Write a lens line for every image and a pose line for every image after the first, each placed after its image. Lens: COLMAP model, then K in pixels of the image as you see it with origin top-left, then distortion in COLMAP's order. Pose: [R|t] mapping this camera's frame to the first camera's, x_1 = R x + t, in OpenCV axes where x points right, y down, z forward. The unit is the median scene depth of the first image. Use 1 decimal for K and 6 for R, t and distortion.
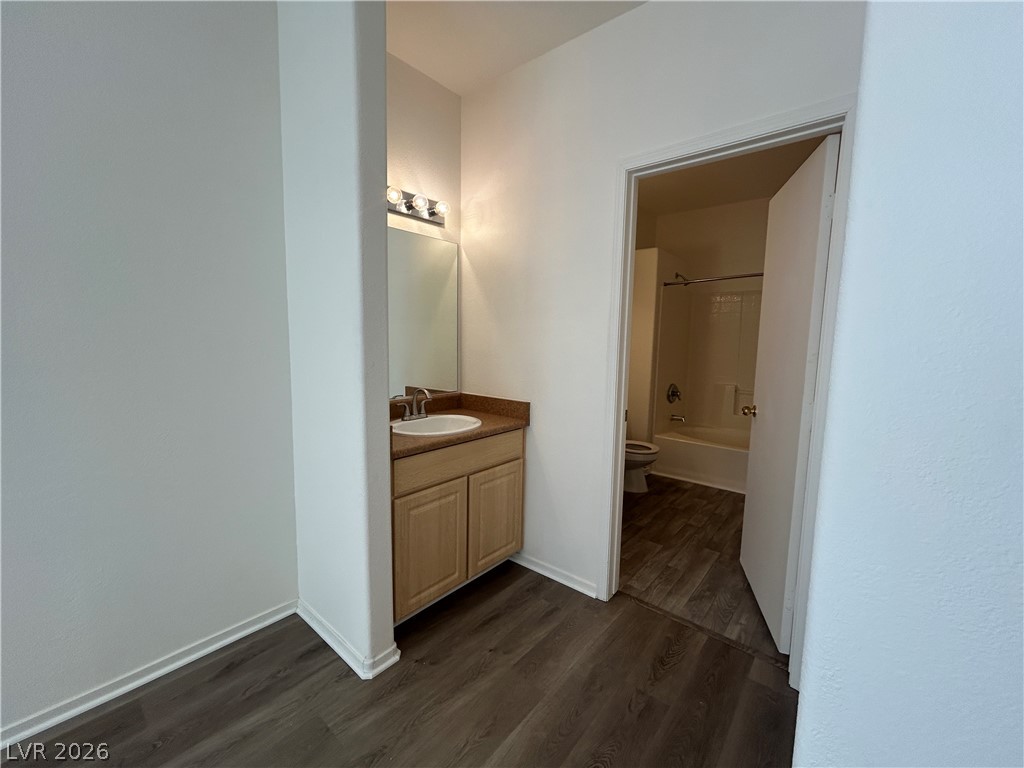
lens RADIAL K [[416.7, 0, 510.5], [0, 416.7, 383.0], [0, 0, 1]] dist [-0.001788, 0.001134]
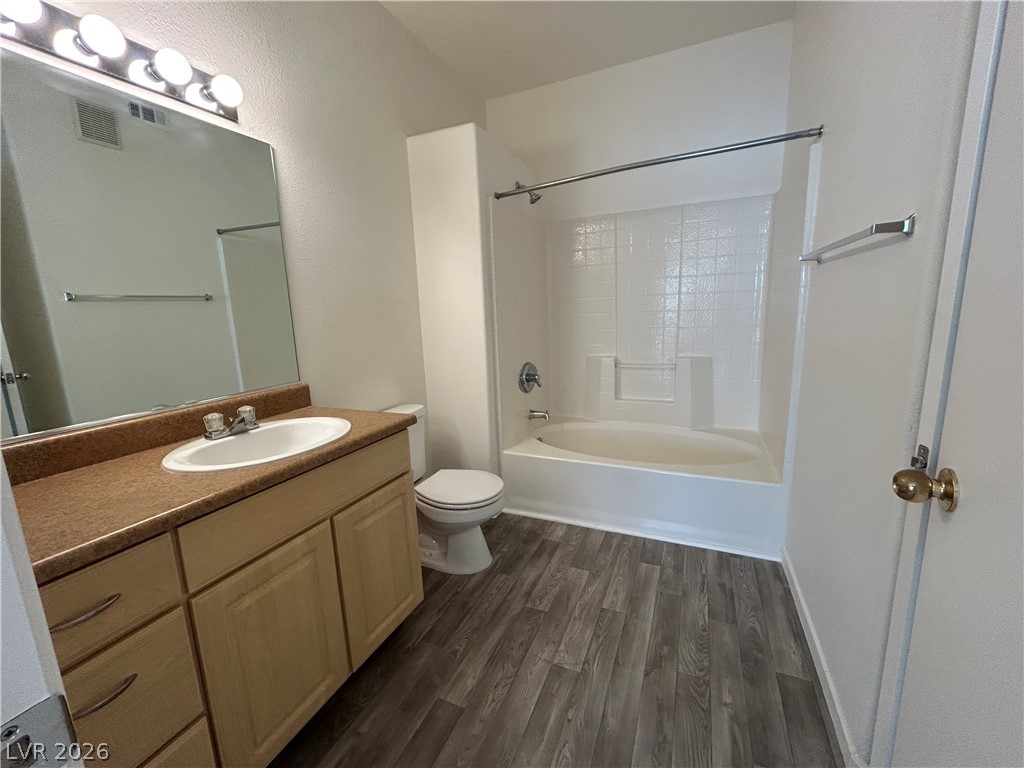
lens RADIAL K [[416.7, 0, 513.1], [0, 416.7, 390.2], [0, 0, 1]] dist [-0.001788, 0.001134]
pose [[0.957800, -0.110917, 0.265172, 0.228598], [0.090500, 0.991997, 0.088048, -0.016965], [-0.272815, -0.060335, 0.960173, 0.456033]]
